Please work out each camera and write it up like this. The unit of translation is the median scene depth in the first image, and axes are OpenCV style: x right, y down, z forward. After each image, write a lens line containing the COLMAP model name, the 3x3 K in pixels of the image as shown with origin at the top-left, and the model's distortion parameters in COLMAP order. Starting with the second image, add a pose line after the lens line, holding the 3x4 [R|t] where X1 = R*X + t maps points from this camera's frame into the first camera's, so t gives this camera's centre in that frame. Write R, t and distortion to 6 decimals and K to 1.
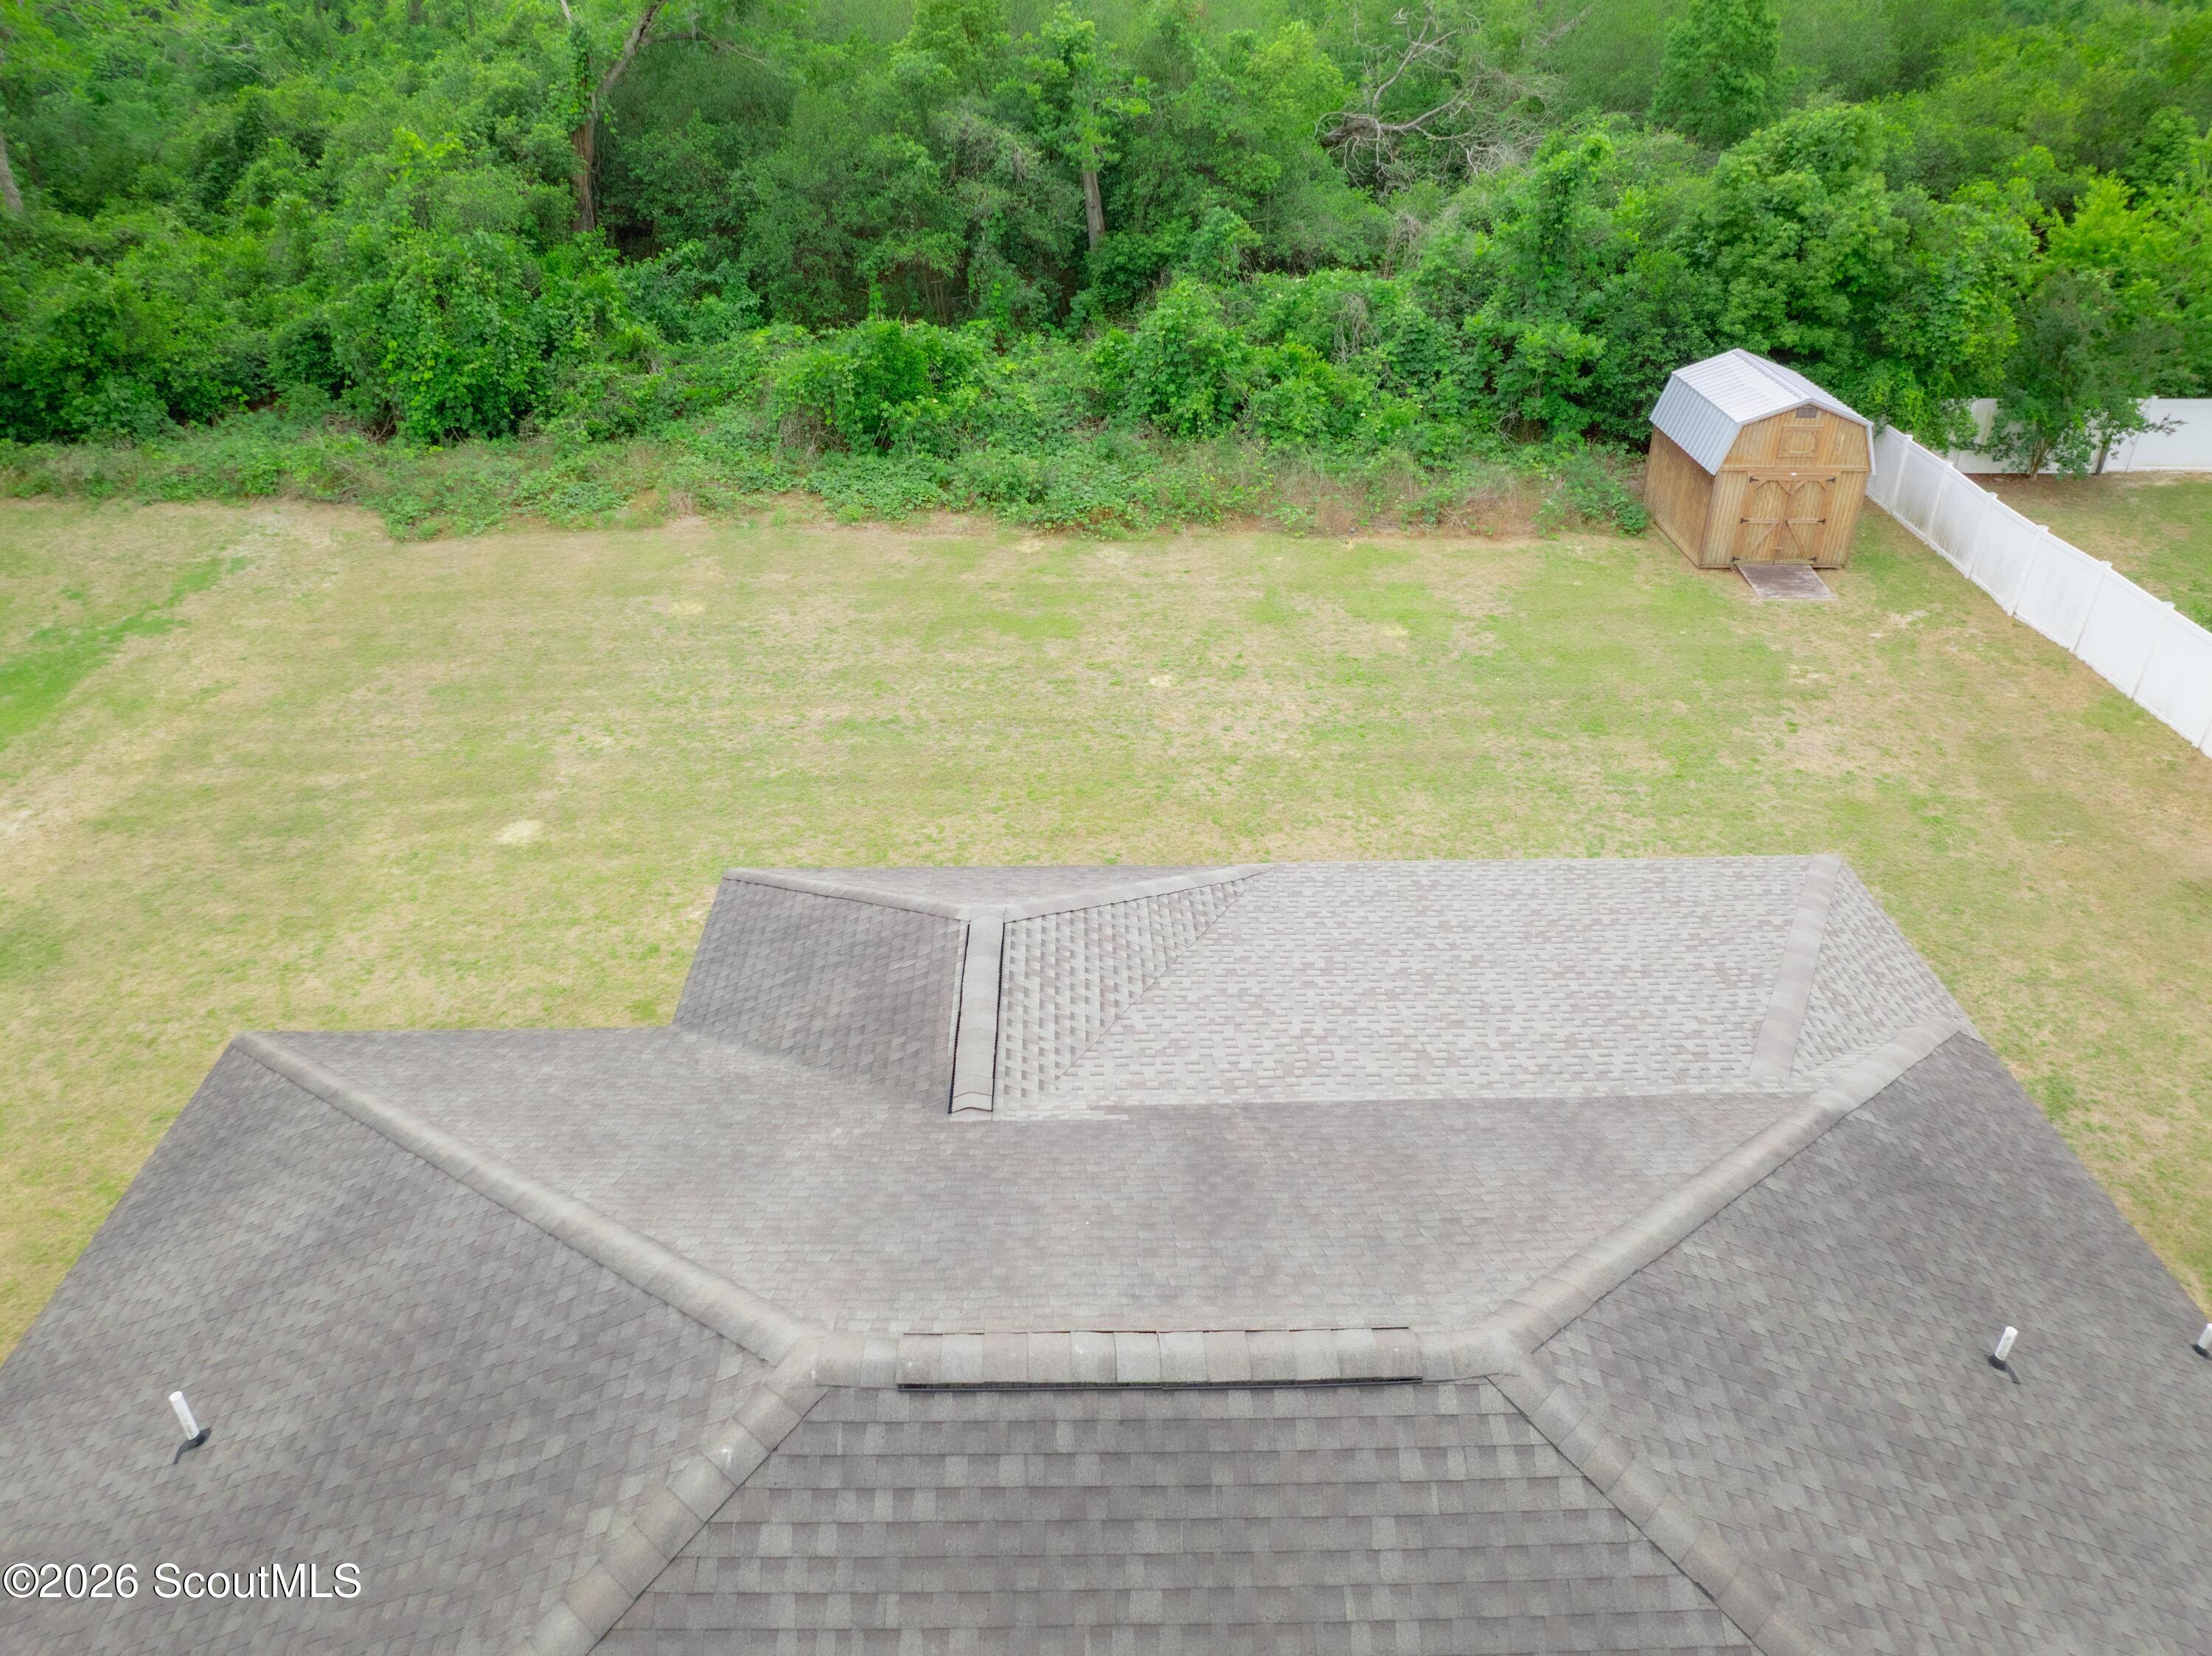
lens RADIAL K [[1551.5, 0, 1106.0], [0, 1551.5, 828.0], [0, 0, 1]] dist [-0.060451, 0.039658]
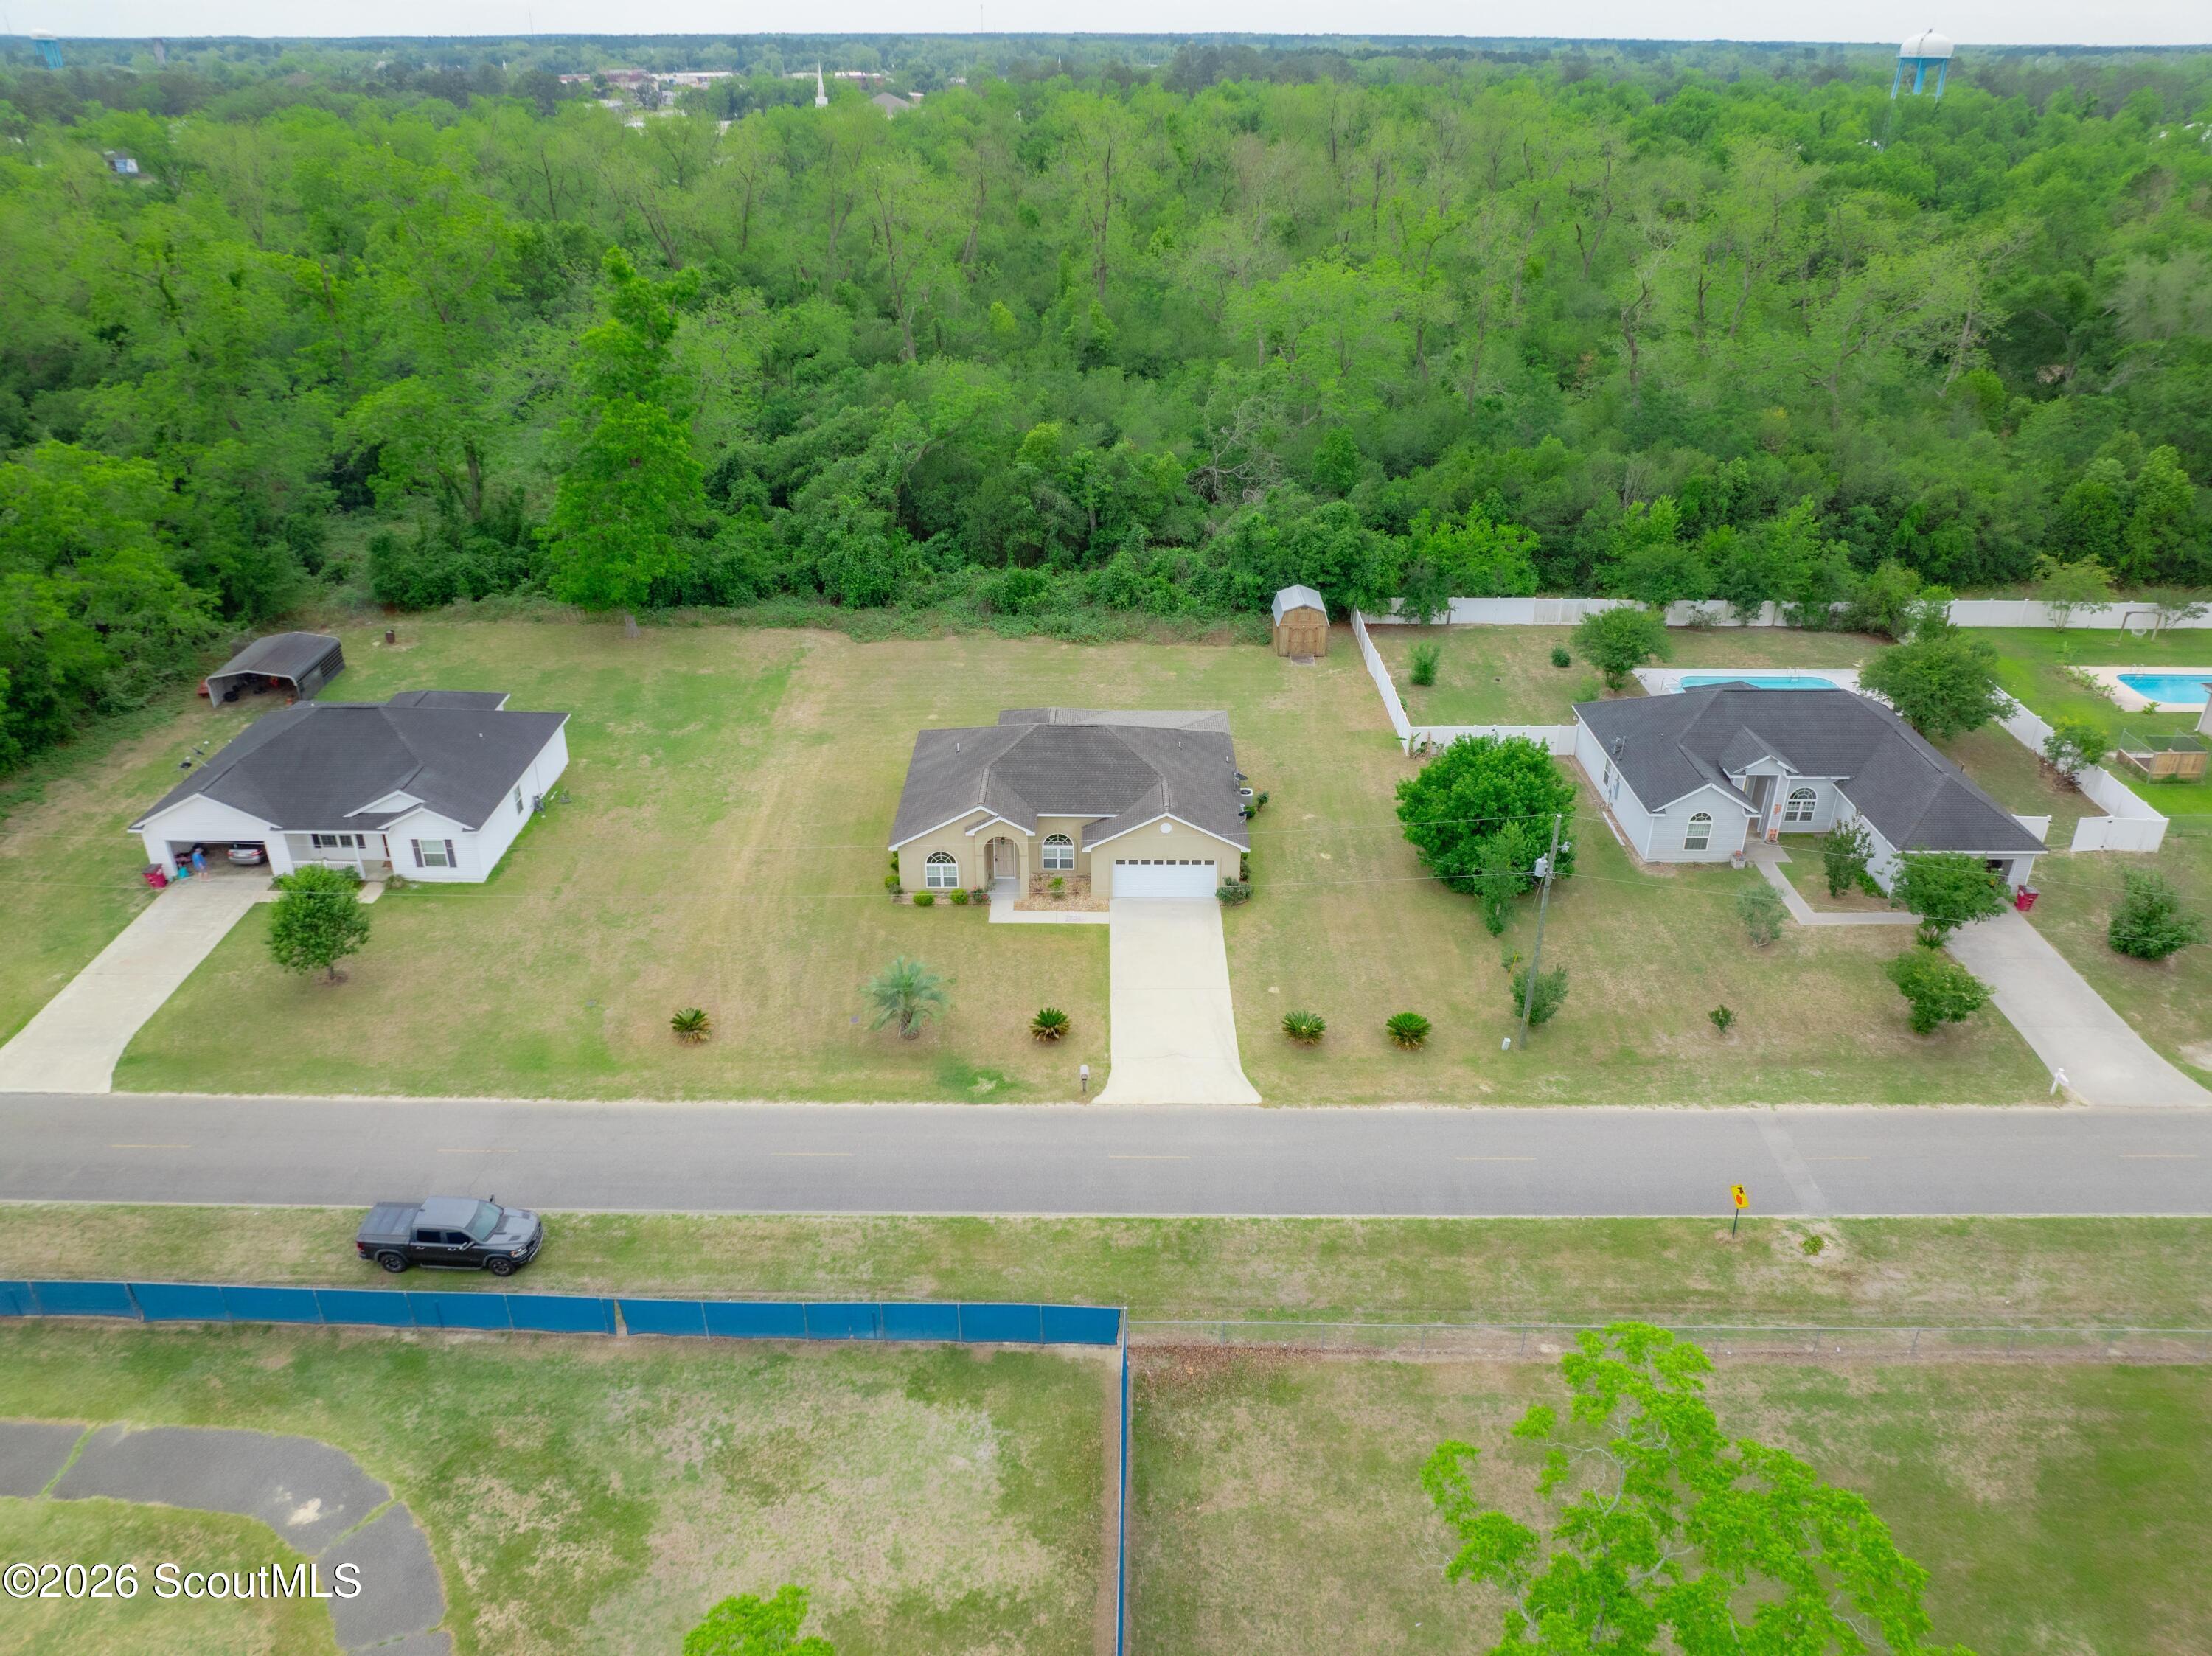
lens RADIAL K [[1525.7, 0, 1106.0], [0, 1525.7, 828.0], [0, 0, 1]] dist [0.000649, -0.000200]
pose [[0.999540, 0.013109, -0.027349, 0.108655], [-0.014893, 0.997705, -0.066053, 0.337680], [0.026421, 0.066430, 0.997441, -1.798157]]
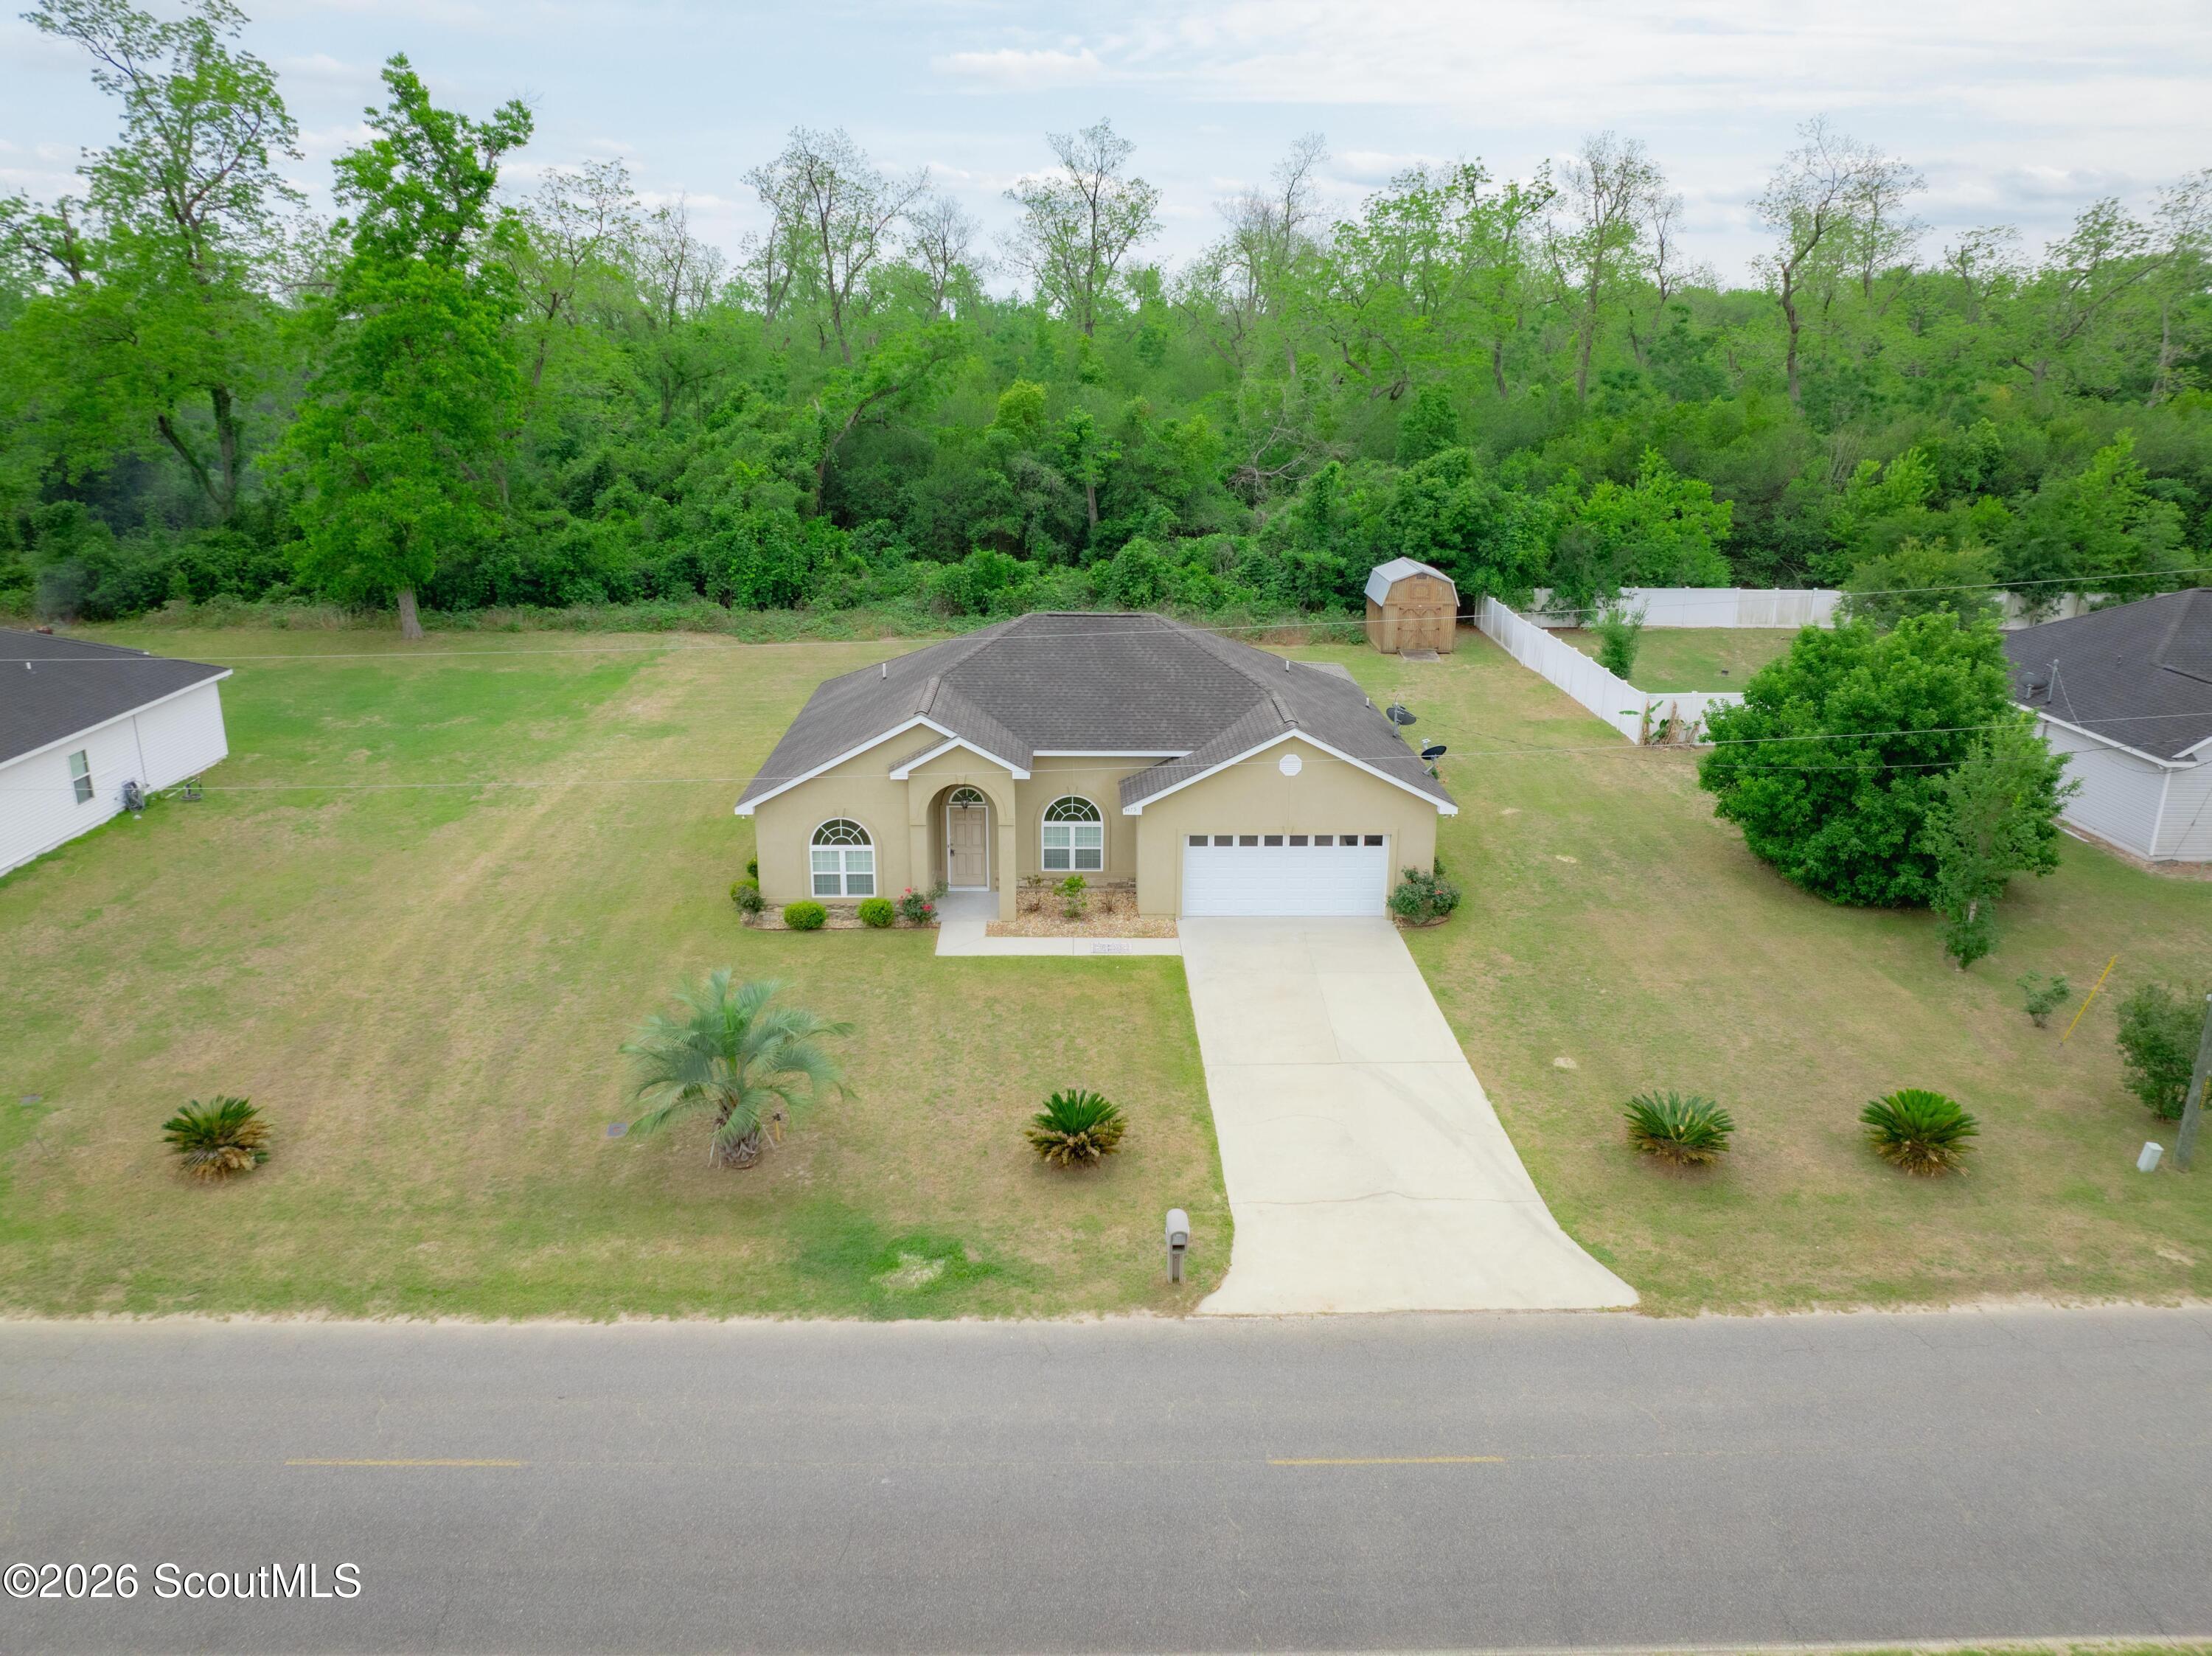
lens RADIAL K [[1542.6, 0, 1106.0], [0, 1542.6, 828.0], [0, 0, 1]] dist [-0.026556, -0.001899]
pose [[0.999985, 0.003143, -0.004555, 0.021004], [-0.004119, 0.972361, -0.233444, 0.473802], [0.003696, 0.233460, 0.972359, -0.836823]]
